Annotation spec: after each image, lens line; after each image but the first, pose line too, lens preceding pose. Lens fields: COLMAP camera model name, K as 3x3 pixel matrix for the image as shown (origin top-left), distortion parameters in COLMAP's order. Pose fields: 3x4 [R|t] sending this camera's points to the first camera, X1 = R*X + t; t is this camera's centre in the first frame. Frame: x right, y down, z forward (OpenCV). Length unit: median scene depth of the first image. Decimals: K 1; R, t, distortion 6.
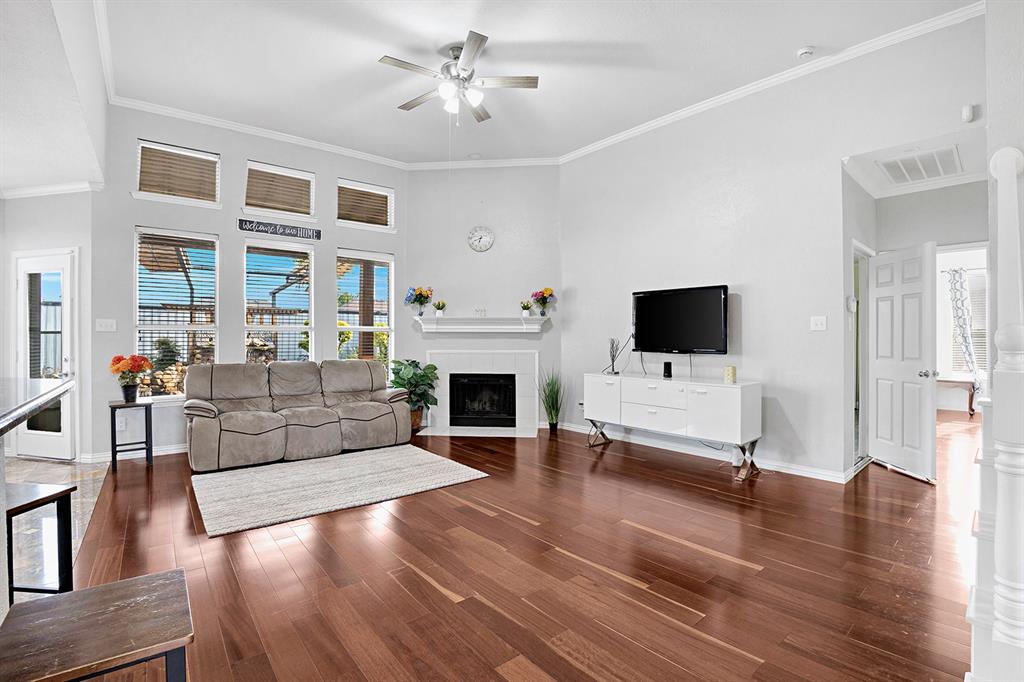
lens RADIAL K [[453.4, 0, 510.6], [0, 453.4, 336.3], [0, 0, 1]] dist [-0.090118, 0.014299]
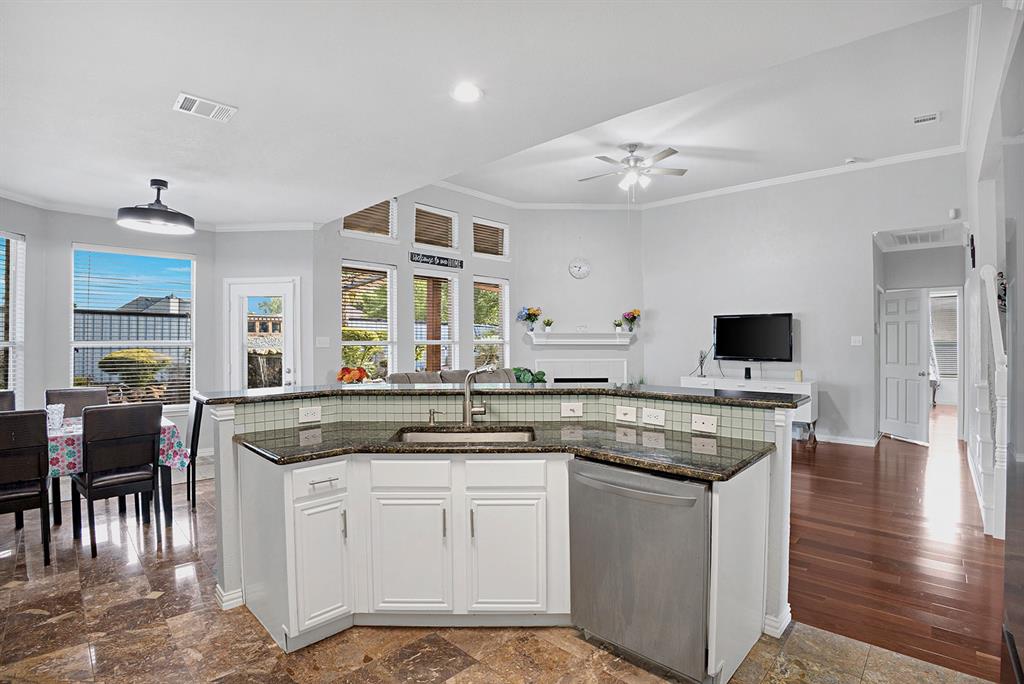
lens RADIAL K [[469.3, 0, 510.3], [0, 469.3, 337.9], [0, 0, 1]] dist [-0.097903, 0.014290]
pose [[0.994913, -0.000998, 0.100735, -0.460061], [0.001414, 0.999991, -0.004054, -0.026200], [-0.100730, 0.004176, 0.994905, -0.292619]]
